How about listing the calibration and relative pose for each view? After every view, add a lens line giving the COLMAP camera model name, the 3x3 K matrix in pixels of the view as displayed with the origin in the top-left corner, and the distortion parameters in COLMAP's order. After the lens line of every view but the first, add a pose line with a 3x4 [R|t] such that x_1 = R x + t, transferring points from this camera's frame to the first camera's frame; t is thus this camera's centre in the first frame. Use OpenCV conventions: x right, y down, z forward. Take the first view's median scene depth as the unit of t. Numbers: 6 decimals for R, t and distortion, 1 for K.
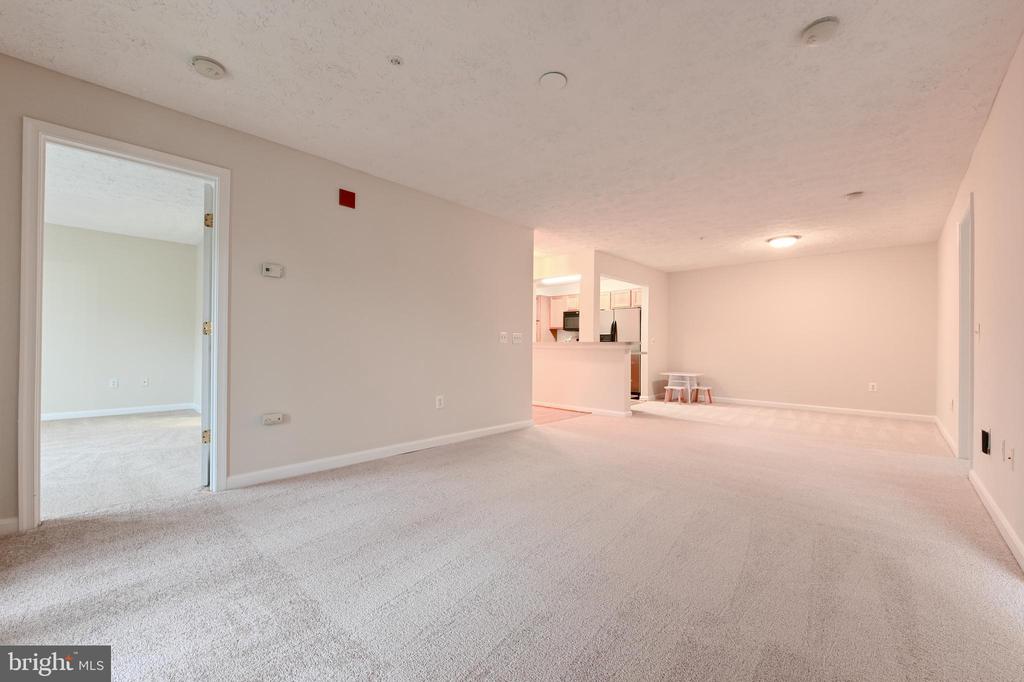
lens RADIAL K [[404.9, 0, 513.3], [0, 404.9, 344.8], [0, 0, 1]] dist [-0.002299, -0.000264]
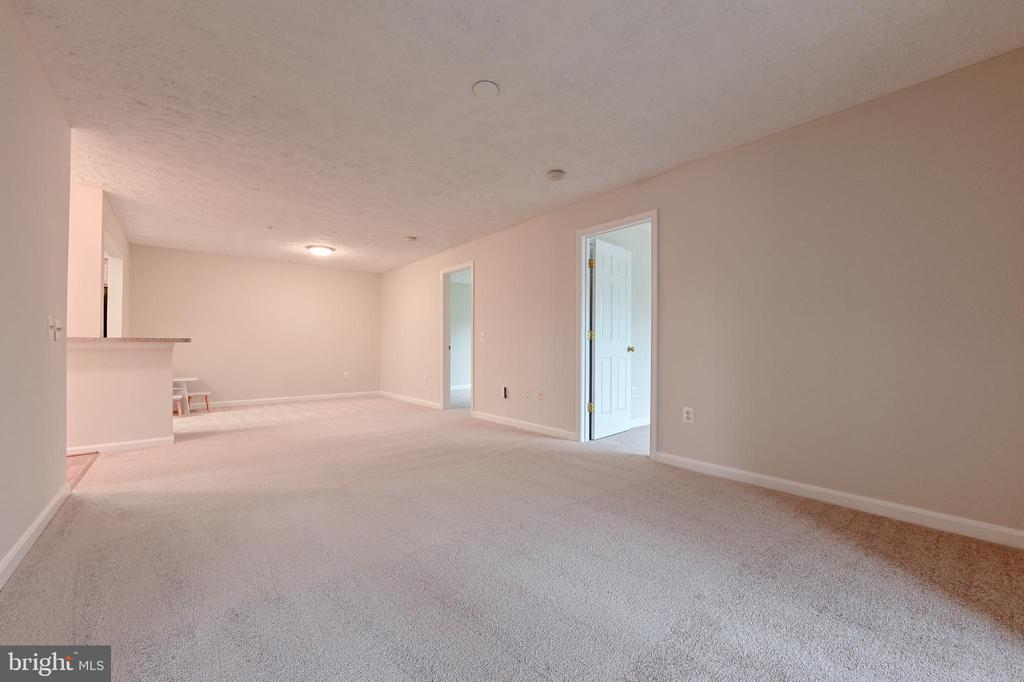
lens RADIAL K [[410.6, 0, 510.8], [0, 410.6, 349.3], [0, 0, 1]] dist [-0.008831, -0.000303]
pose [[0.124896, -0.013087, 0.992084, -0.410082], [-0.004761, 0.999894, 0.013790, -0.000429], [-0.992158, -0.006445, 0.124820, 0.347880]]
